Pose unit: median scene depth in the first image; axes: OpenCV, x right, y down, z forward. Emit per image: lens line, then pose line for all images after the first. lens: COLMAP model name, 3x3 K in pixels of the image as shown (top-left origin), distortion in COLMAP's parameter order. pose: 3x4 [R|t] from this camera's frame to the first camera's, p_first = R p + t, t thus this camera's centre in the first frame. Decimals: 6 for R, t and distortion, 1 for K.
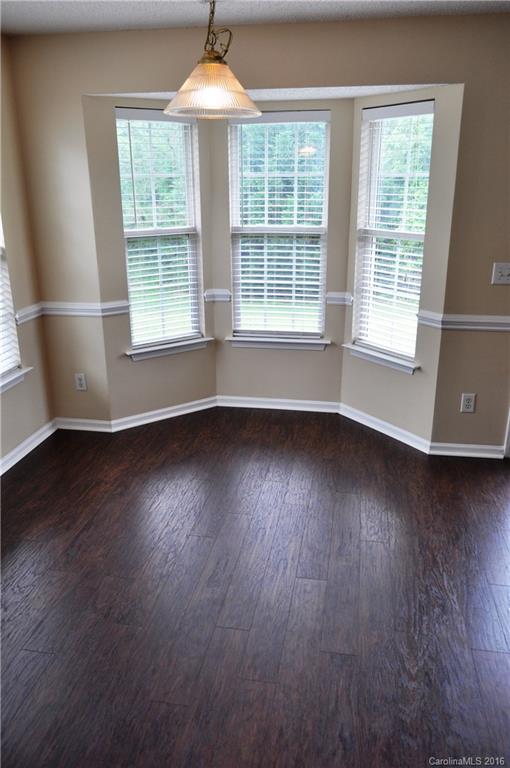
lens RADIAL K [[596.0, 0, 254.5], [0, 596.0, 384.5], [0, 0, 1]] dist [-0.018010, 0.013326]
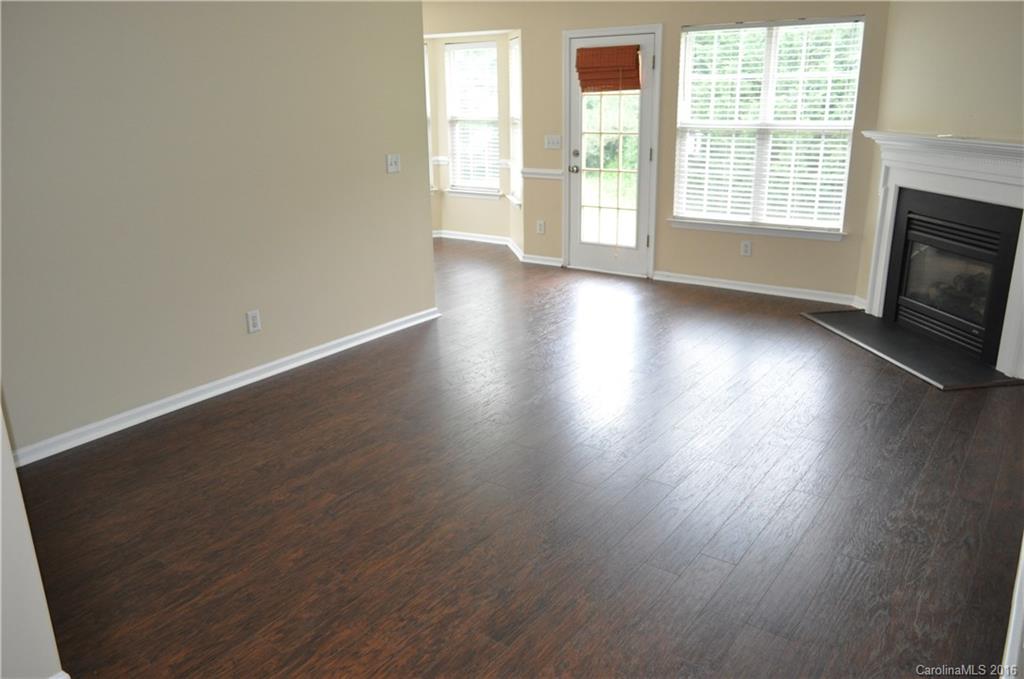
lens RADIAL K [[794.6, 0, 512.4], [0, 794.6, 339.6], [0, 0, 1]] dist [-0.018010, 0.013326]
pose [[0.898961, 0.121268, -0.420907, 1.063541], [-0.120440, 0.992307, 0.028661, 0.239533], [0.421145, 0.024929, 0.906651, -0.811339]]
